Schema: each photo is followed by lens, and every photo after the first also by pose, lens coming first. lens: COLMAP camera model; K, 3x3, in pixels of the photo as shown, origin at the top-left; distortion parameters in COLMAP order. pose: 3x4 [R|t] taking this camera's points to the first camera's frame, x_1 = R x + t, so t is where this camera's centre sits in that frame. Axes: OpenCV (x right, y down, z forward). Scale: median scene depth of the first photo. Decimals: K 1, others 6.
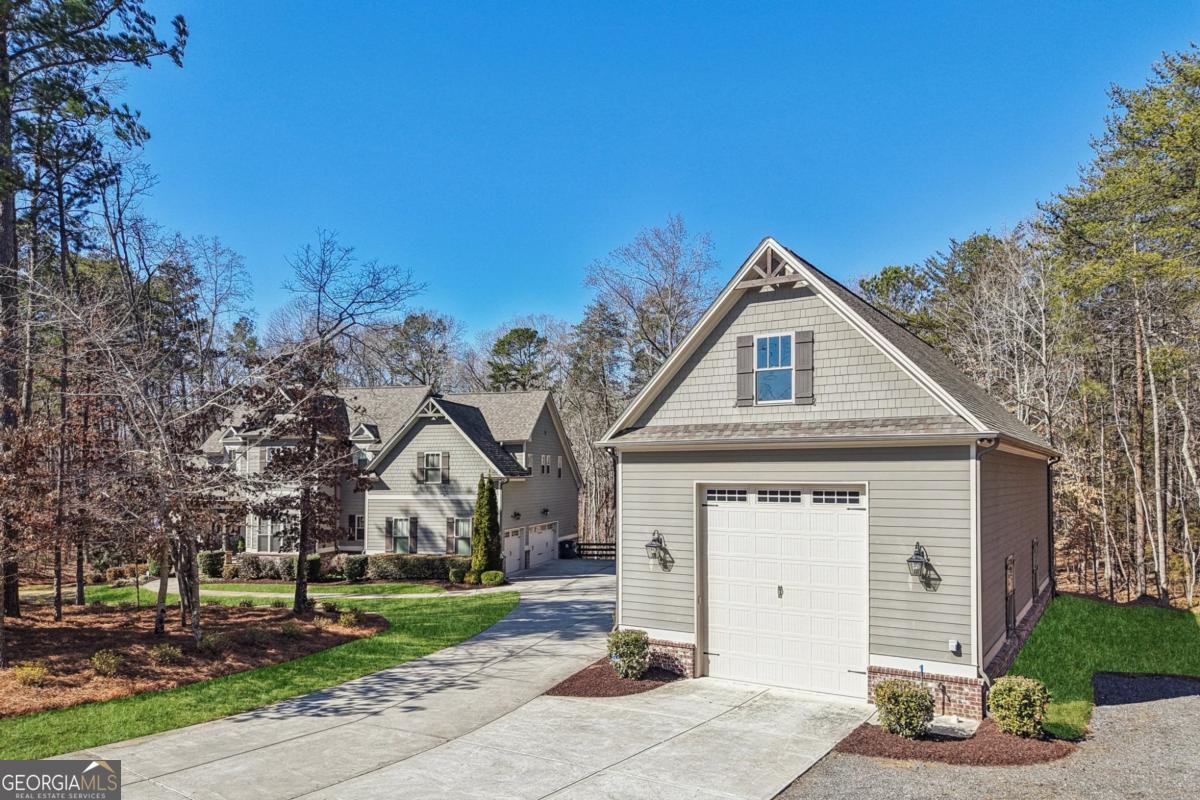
lens RADIAL K [[803.3, 0, 600.6], [0, 803.3, 402.3], [0, 0, 1]] dist [0.047310, -0.004306]
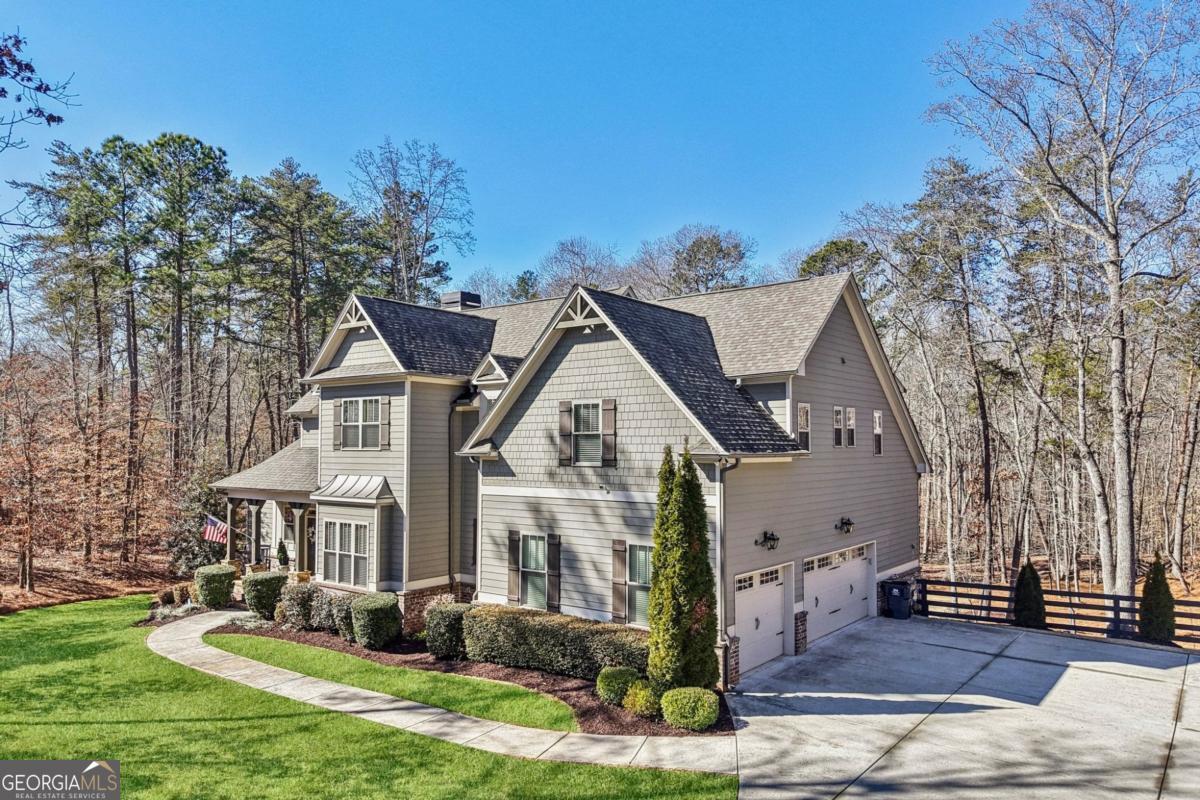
lens RADIAL K [[803.3, 0, 598.3], [0, 803.3, 403.3], [0, 0, 1]] dist [0.047310, -0.004306]
pose [[0.918006, -0.019099, -0.396106, -0.012913], [0.035704, 0.998764, 0.034591, 0.047324], [0.394956, -0.045898, 0.917553, 0.563174]]
